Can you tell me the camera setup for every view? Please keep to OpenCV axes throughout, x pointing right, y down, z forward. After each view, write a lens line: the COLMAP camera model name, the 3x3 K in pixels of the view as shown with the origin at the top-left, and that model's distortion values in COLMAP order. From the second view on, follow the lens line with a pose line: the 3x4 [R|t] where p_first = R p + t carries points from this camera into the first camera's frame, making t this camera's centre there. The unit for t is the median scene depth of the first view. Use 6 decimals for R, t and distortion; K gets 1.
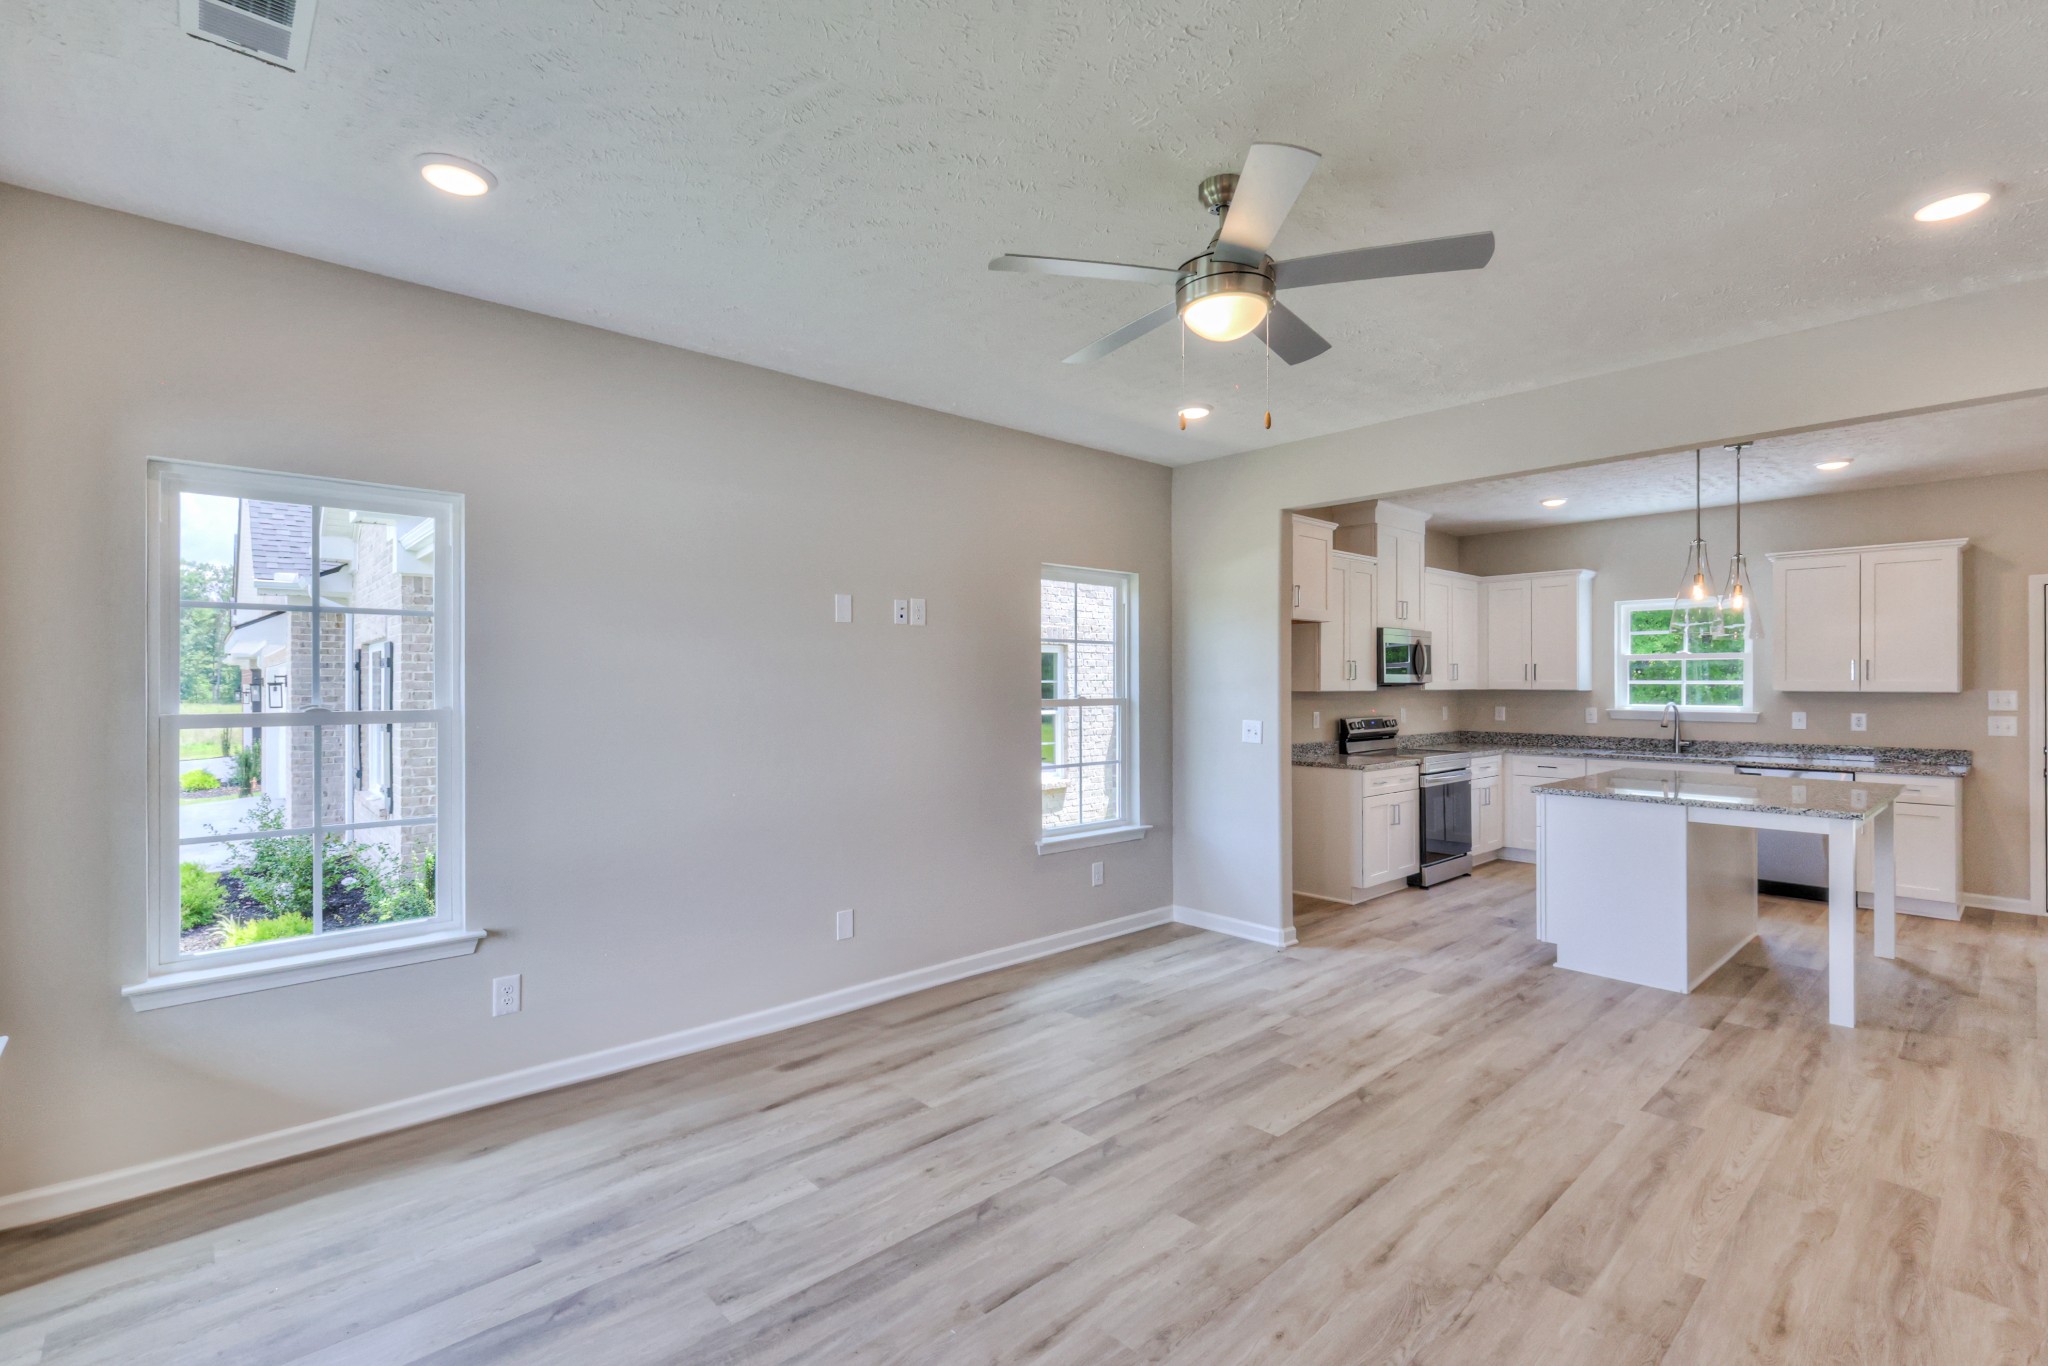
lens RADIAL K [[935.0, 0, 1014.2], [0, 935.0, 681.6], [0, 0, 1]] dist [0.002390, 0.000029]
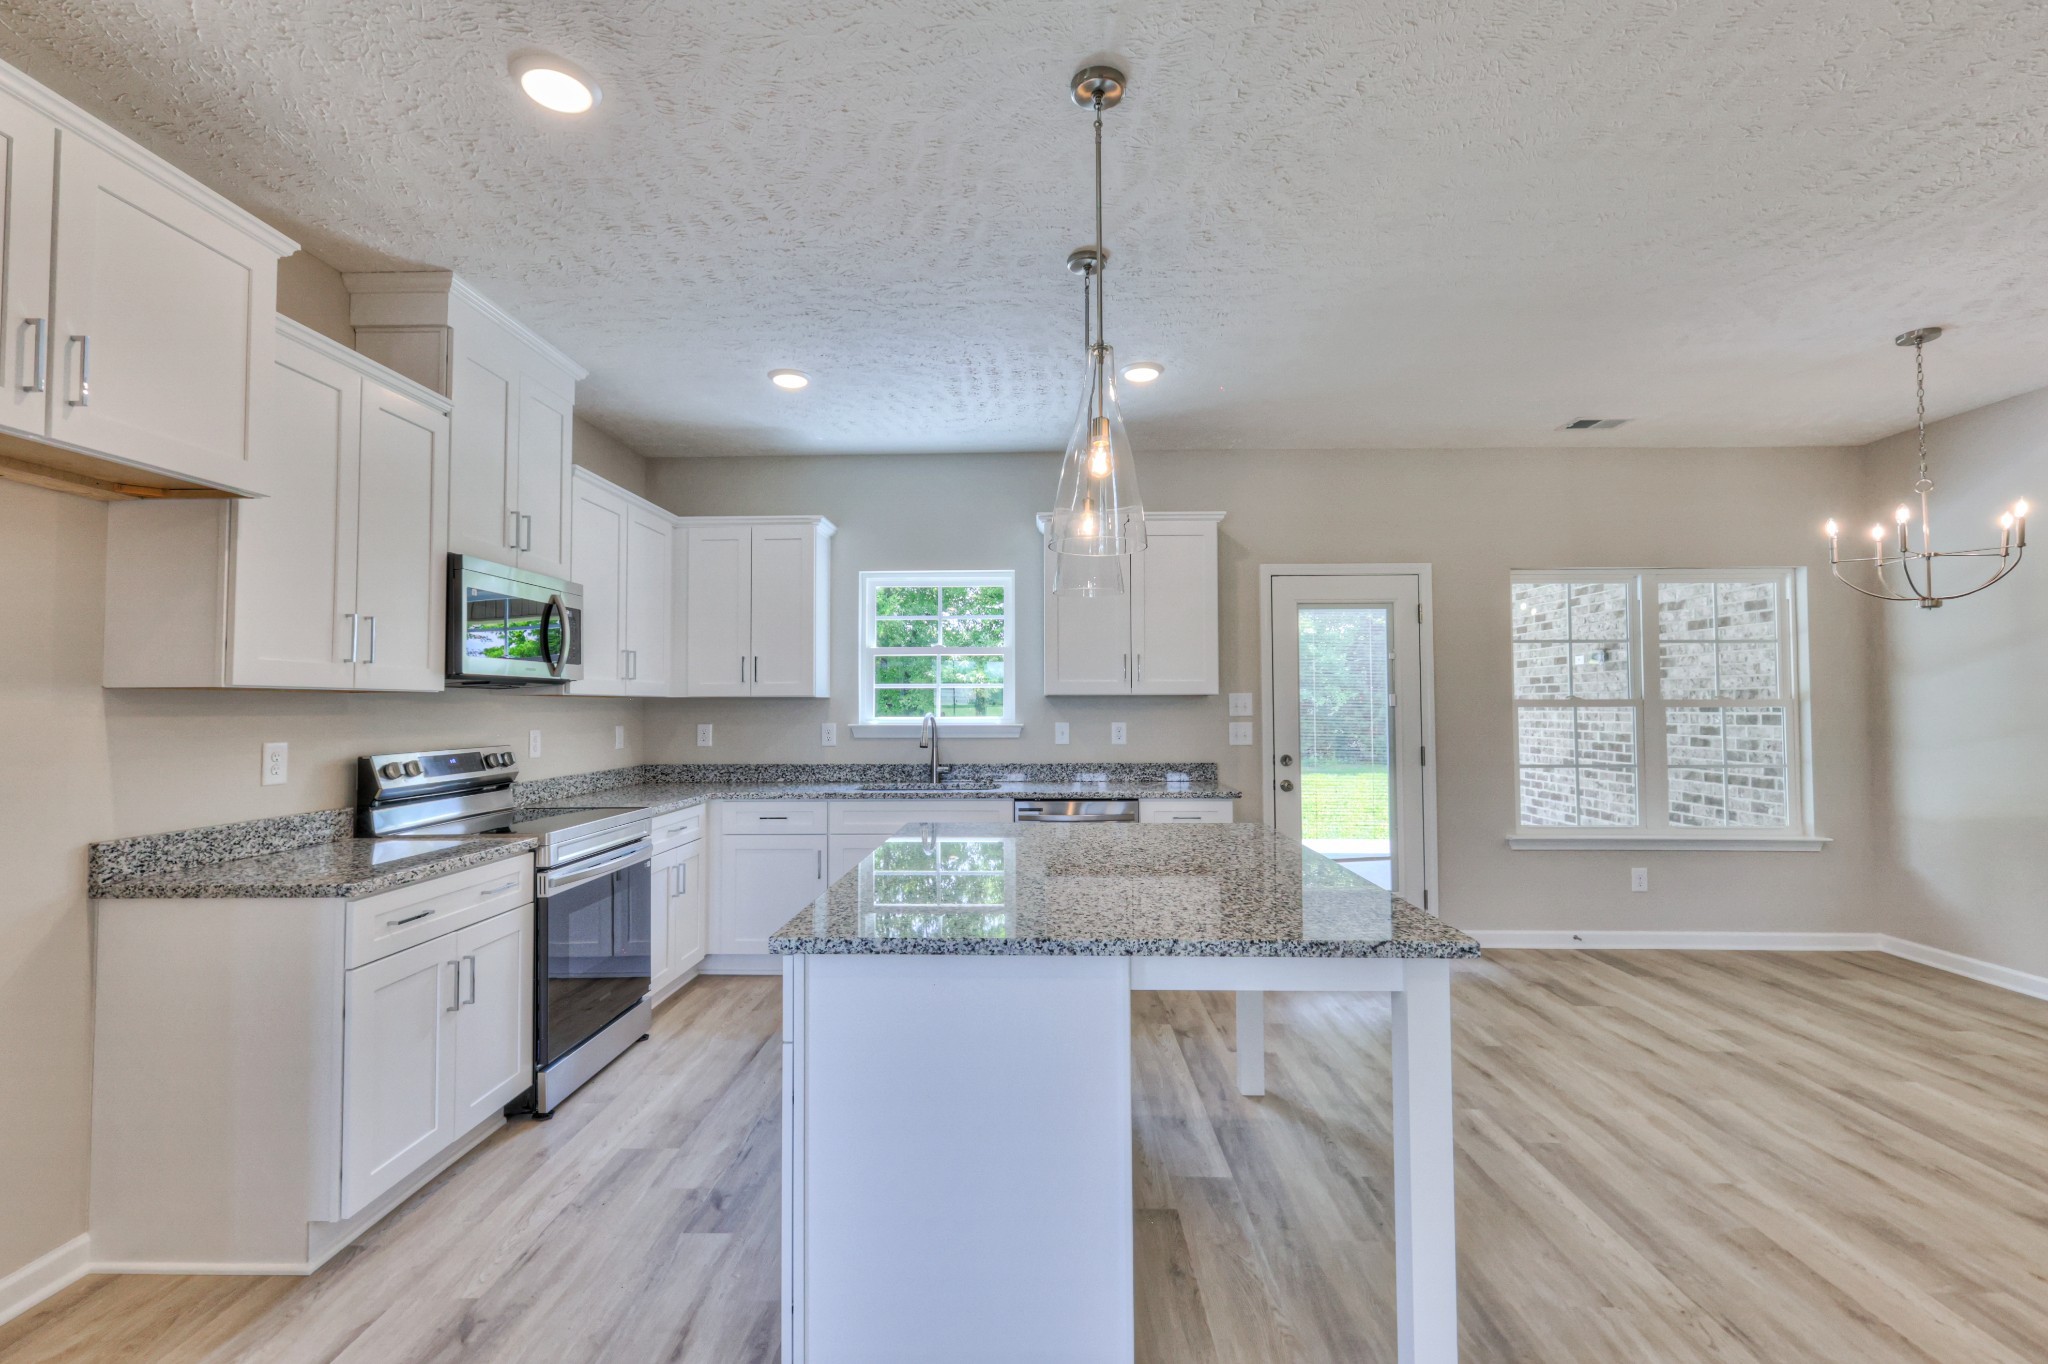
lens RADIAL K [[902.3, 0, 1019.8], [0, 902.3, 671.8], [0, 0, 1]] dist [0.003893, -0.000269]
pose [[0.690963, 0.023829, 0.722497, 0.319912], [0.004269, 0.999305, -0.037041, 0.021380], [-0.722877, 0.028678, 0.690381, 0.602887]]
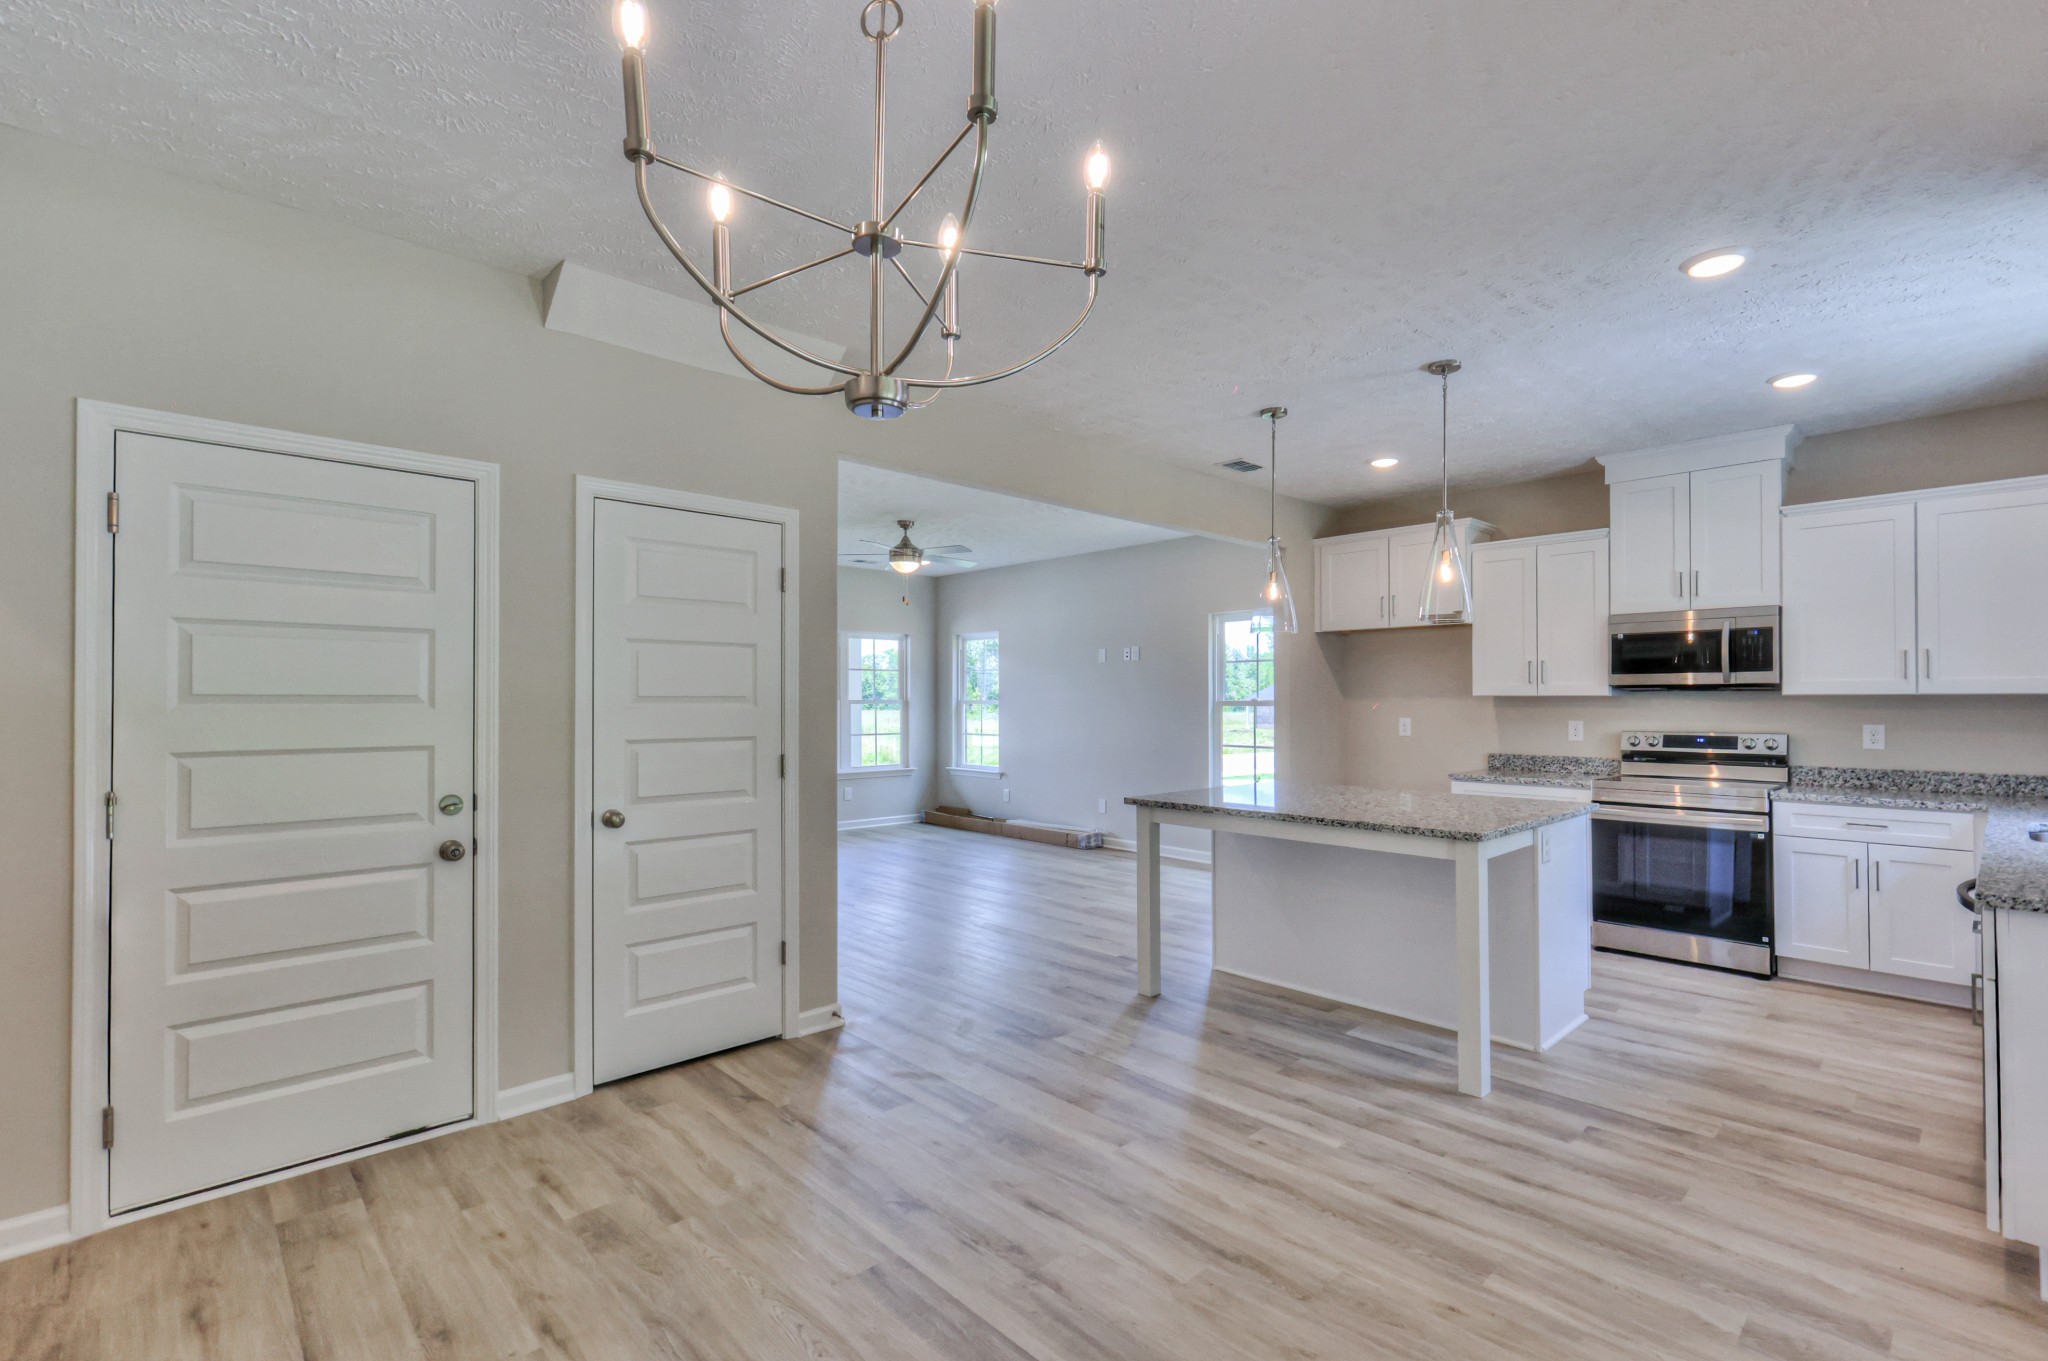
lens RADIAL K [[912.4, 0, 1033.4], [0, 912.4, 686.1], [0, 0, 1]] dist [-0.000388, -0.001243]
pose [[0.015252, -0.015918, -0.999757, 1.400648], [-0.001156, 0.999872, -0.015938, 0.017725], [0.999883, 0.001399, 0.015232, 0.609551]]
